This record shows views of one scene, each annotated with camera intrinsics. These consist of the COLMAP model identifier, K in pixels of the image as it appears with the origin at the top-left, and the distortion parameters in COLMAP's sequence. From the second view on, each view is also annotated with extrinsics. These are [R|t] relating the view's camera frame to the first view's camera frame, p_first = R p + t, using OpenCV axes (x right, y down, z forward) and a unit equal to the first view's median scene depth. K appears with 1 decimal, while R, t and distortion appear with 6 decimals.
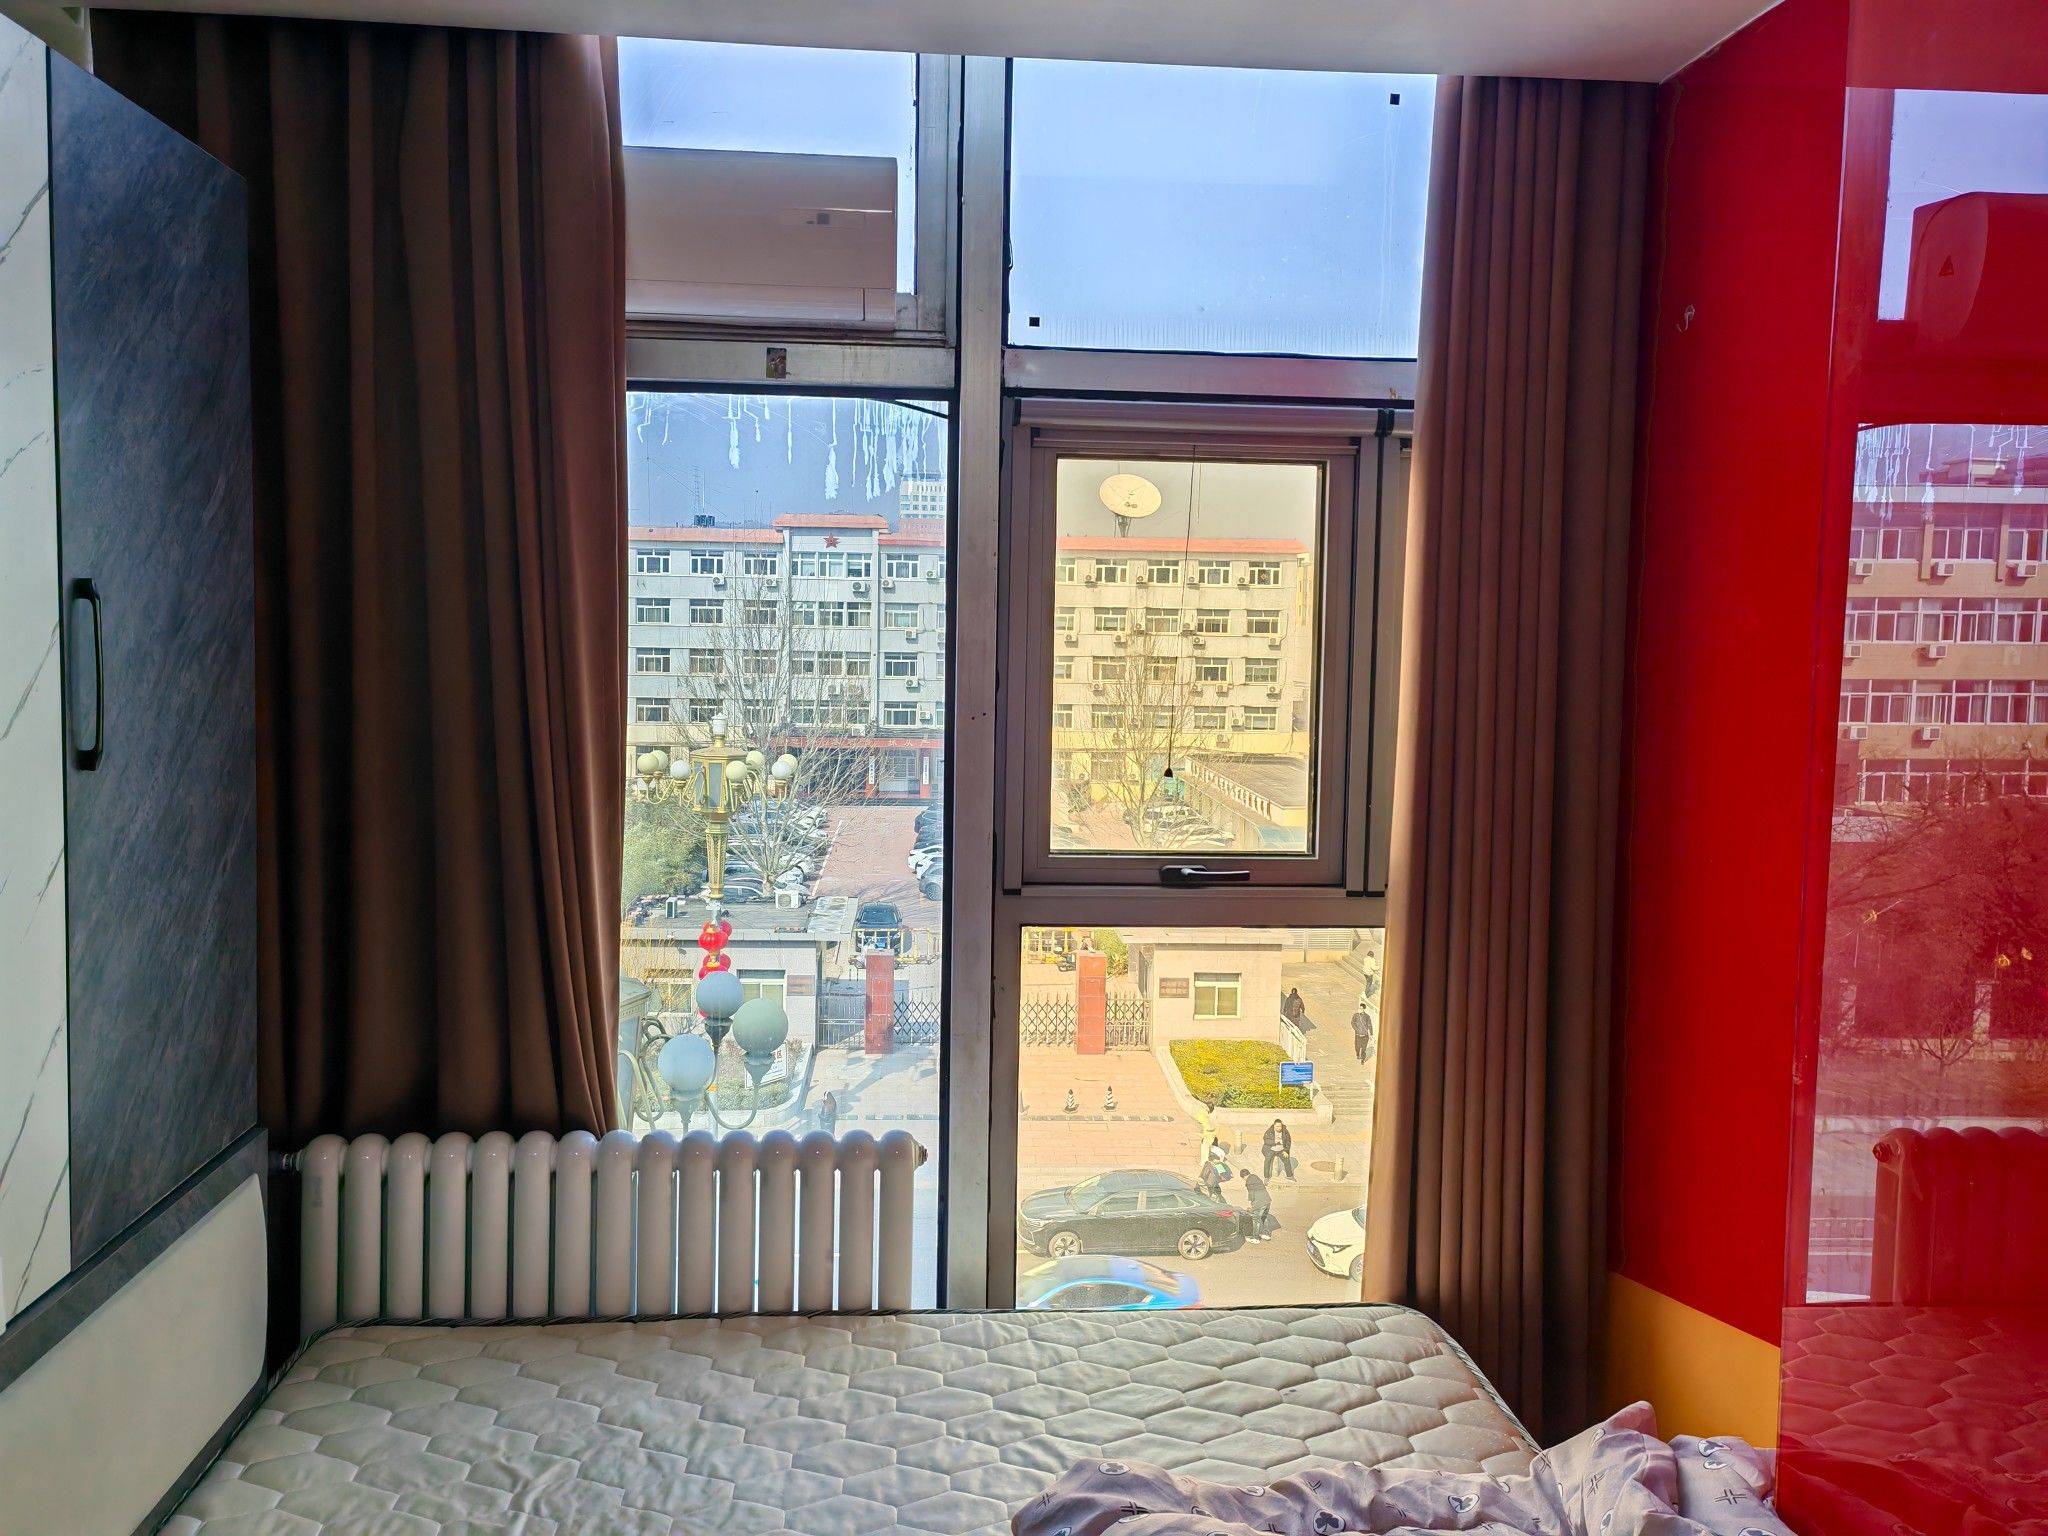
lens RADIAL K [[1529.4, 0, 986.2], [0, 1529.4, 721.9], [0, 0, 1]] dist [0.048602, 0.000708]
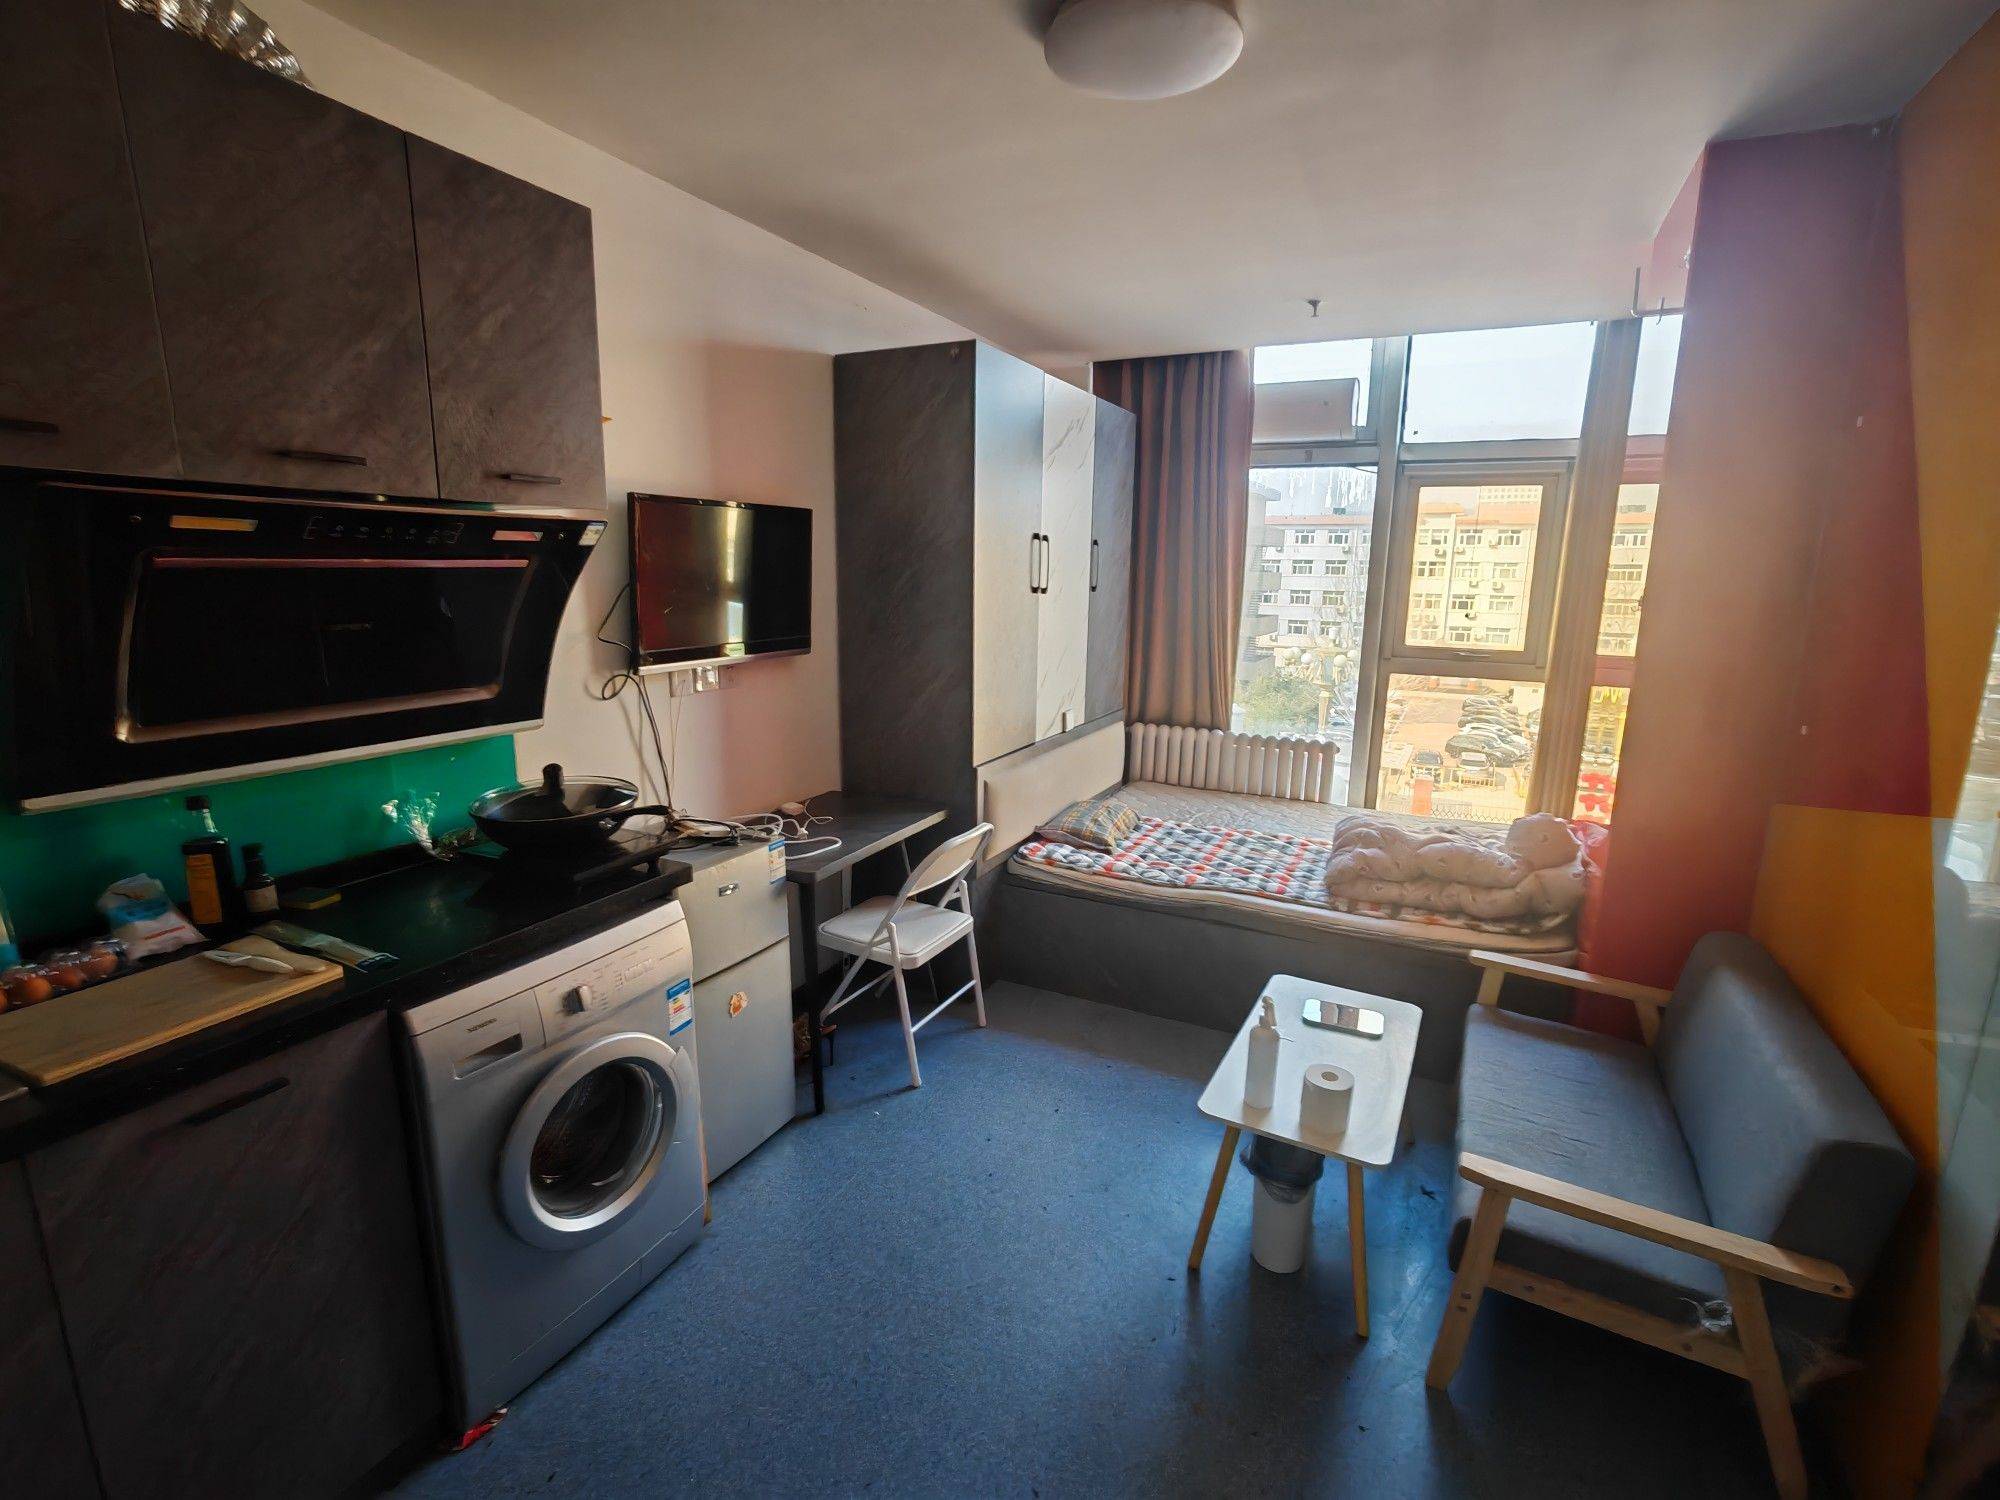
lens RADIAL K [[948.6, 0, 1000.0], [0, 948.6, 750.0], [0, 0, 1]] dist [-0.002266, 0.023581]
pose [[0.865136, 0.093828, -0.492683, 0.263473], [-0.036901, 0.991590, 0.124044, 0.089288], [0.500179, -0.089134, 0.861322, -0.748602]]
